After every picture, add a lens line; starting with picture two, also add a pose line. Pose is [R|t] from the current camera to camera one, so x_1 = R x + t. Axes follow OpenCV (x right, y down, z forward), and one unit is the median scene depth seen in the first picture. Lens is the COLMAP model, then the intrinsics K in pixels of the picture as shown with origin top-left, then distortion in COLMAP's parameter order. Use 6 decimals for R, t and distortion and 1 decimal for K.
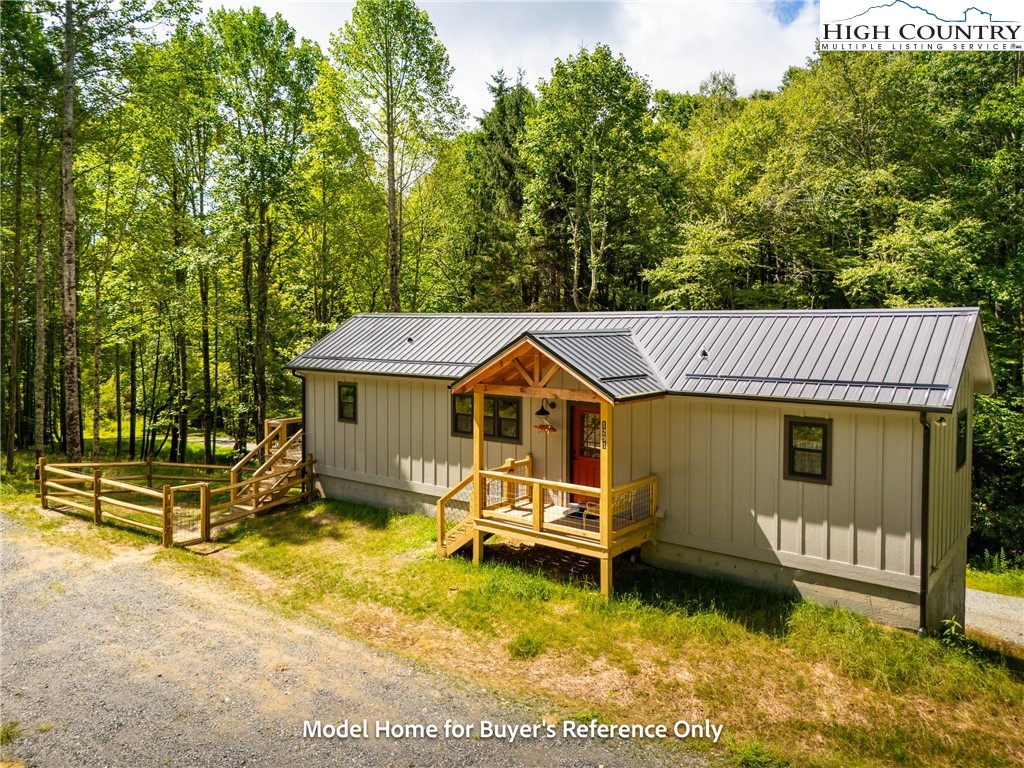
lens RADIAL K [[711.7, 0, 525.9], [0, 711.7, 378.9], [0, 0, 1]] dist [0.038305, -0.020557]
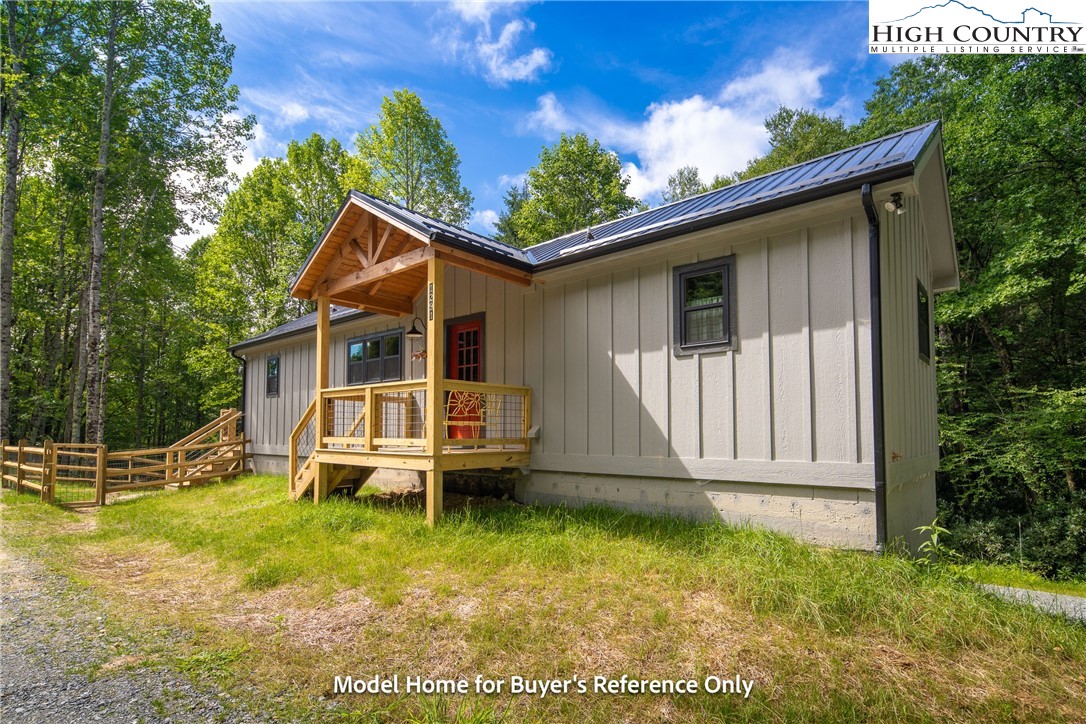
lens RADIAL K [[522.1, 0, 543.4], [0, 522.1, 426.8], [0, 0, 1]] dist [0.001619, -0.000411]
pose [[0.998394, -0.001683, -0.056625, 0.285257], [-0.003100, 0.996437, -0.084278, 0.281638], [0.056565, 0.084318, 0.994832, 0.527481]]
